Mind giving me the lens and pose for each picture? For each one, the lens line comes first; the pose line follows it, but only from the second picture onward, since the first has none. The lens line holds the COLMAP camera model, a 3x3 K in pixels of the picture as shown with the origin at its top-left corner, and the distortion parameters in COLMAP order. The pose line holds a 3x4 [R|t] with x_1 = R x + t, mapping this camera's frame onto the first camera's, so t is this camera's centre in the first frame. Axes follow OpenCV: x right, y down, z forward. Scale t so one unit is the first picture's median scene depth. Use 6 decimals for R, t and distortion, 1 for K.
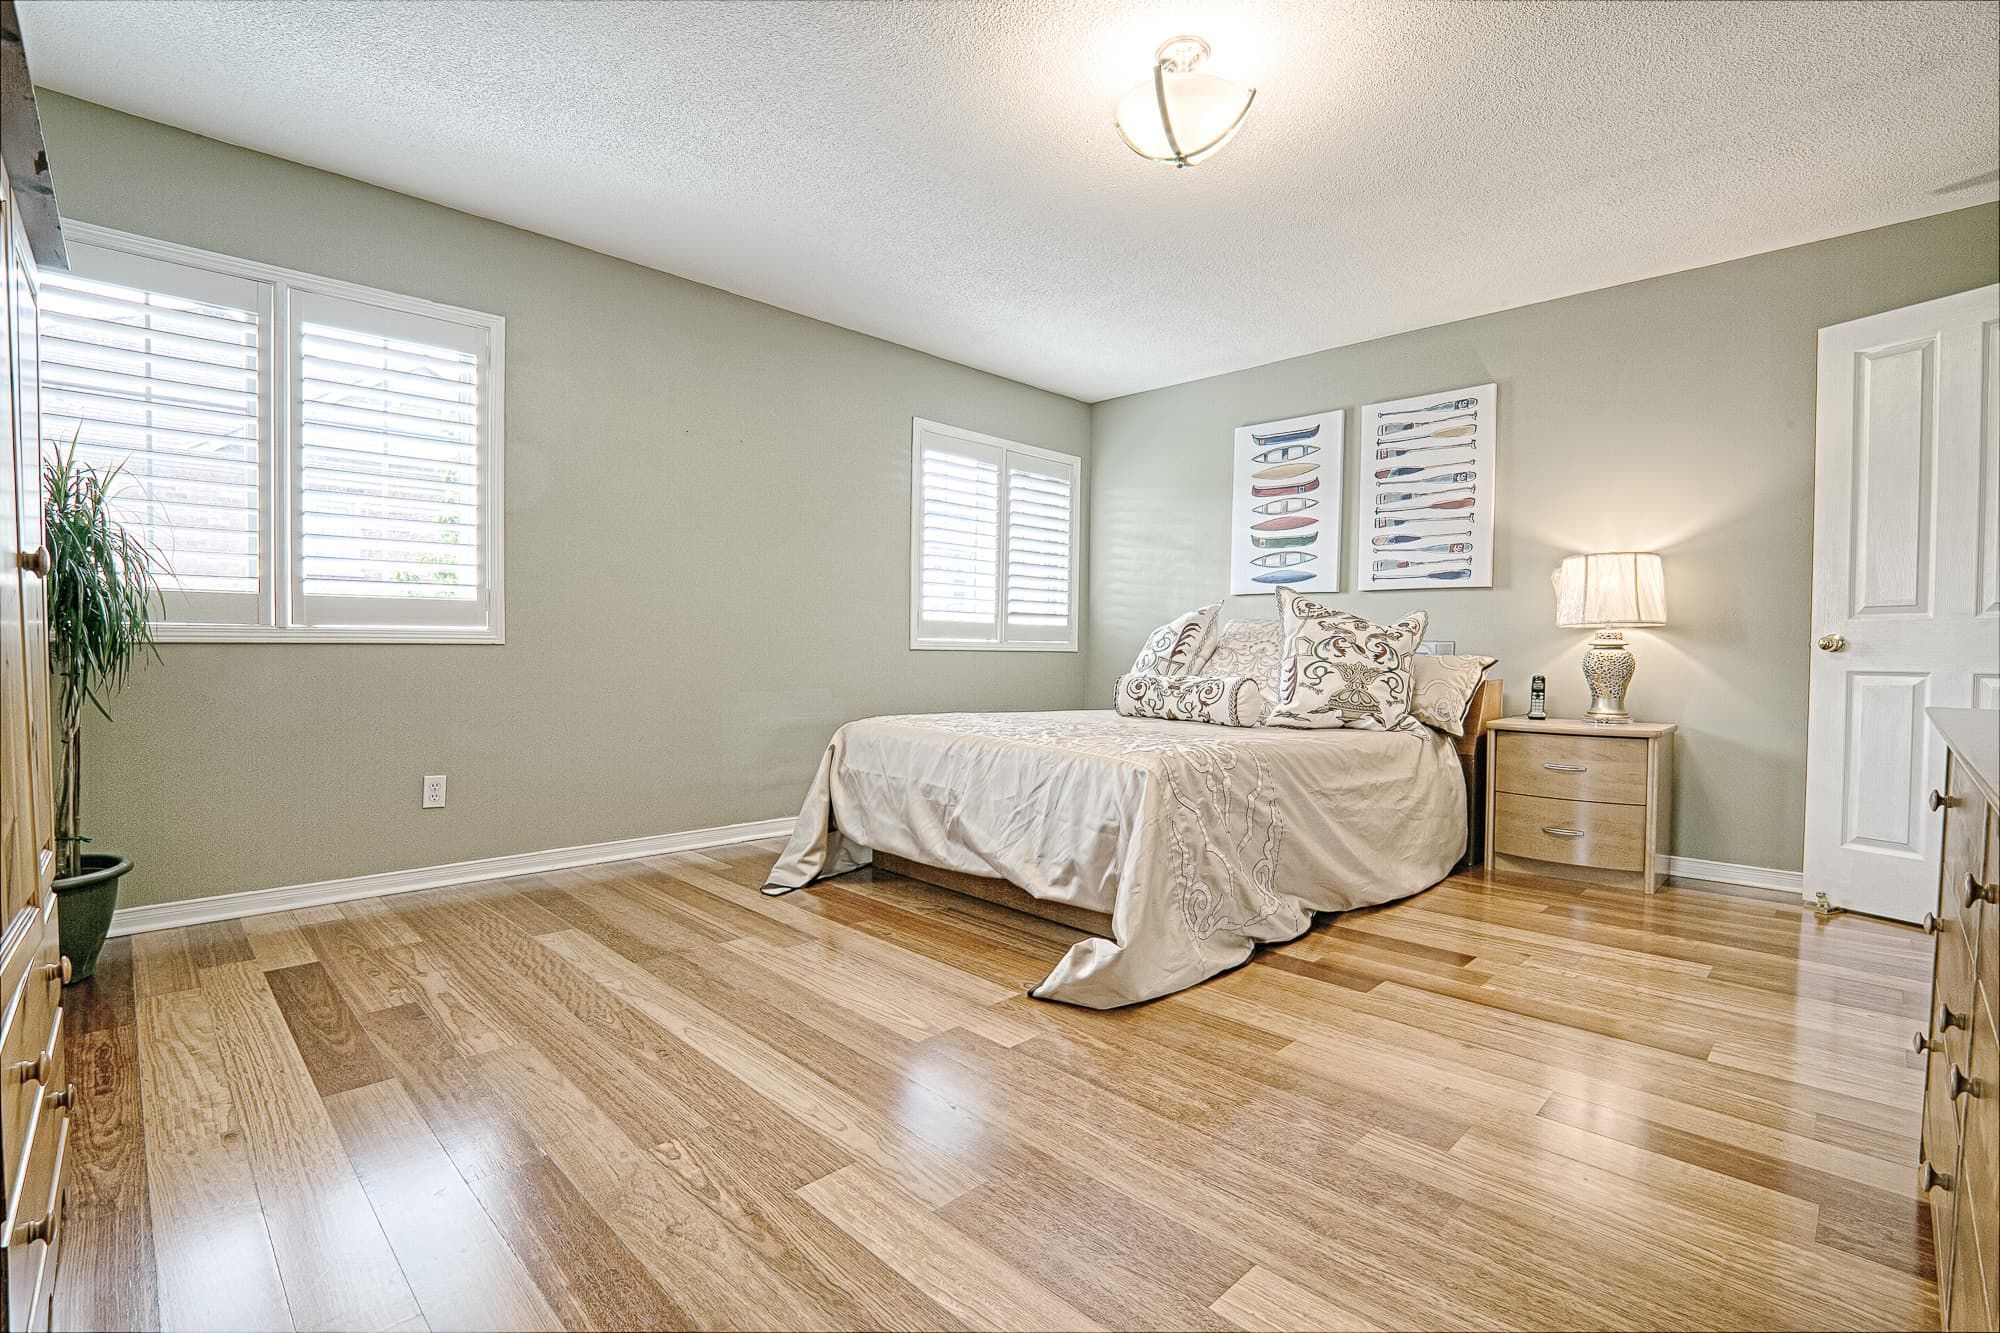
lens RADIAL K [[935.6, 0, 1004.2], [0, 935.6, 659.1], [0, 0, 1]] dist [-0.031013, 0.000392]
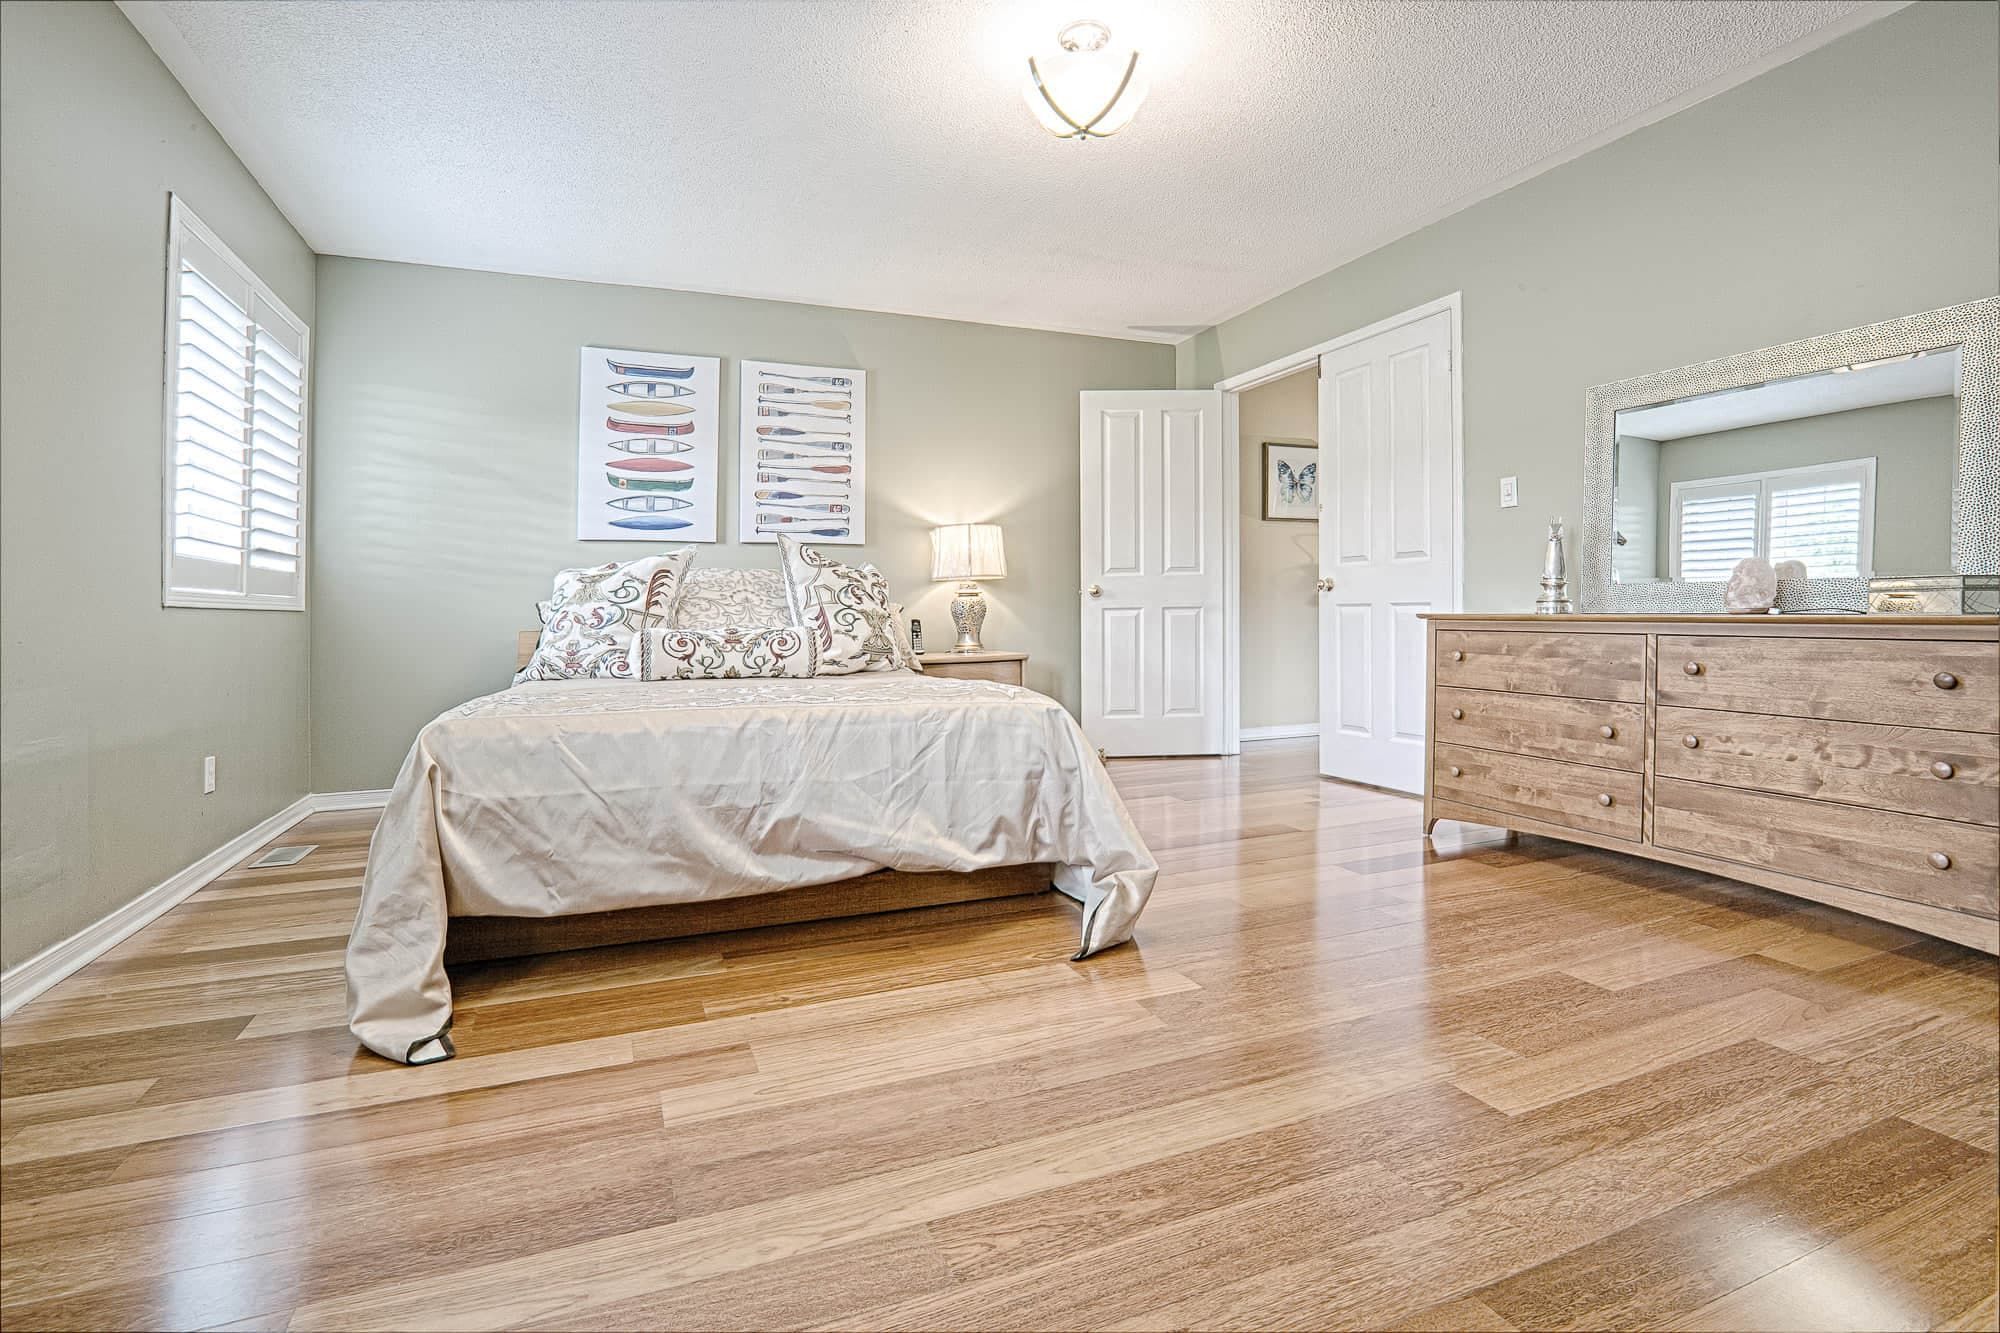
lens RADIAL K [[889.9, 0, 1064.3], [0, 889.9, 605.9], [0, 0, 1]] dist [-0.029655, -0.000128]
pose [[0.382605, -0.012265, 0.923831, -0.473229], [0.027717, 0.999614, 0.001792, 0.004326], [-0.923496, 0.024920, 0.382797, 0.398443]]
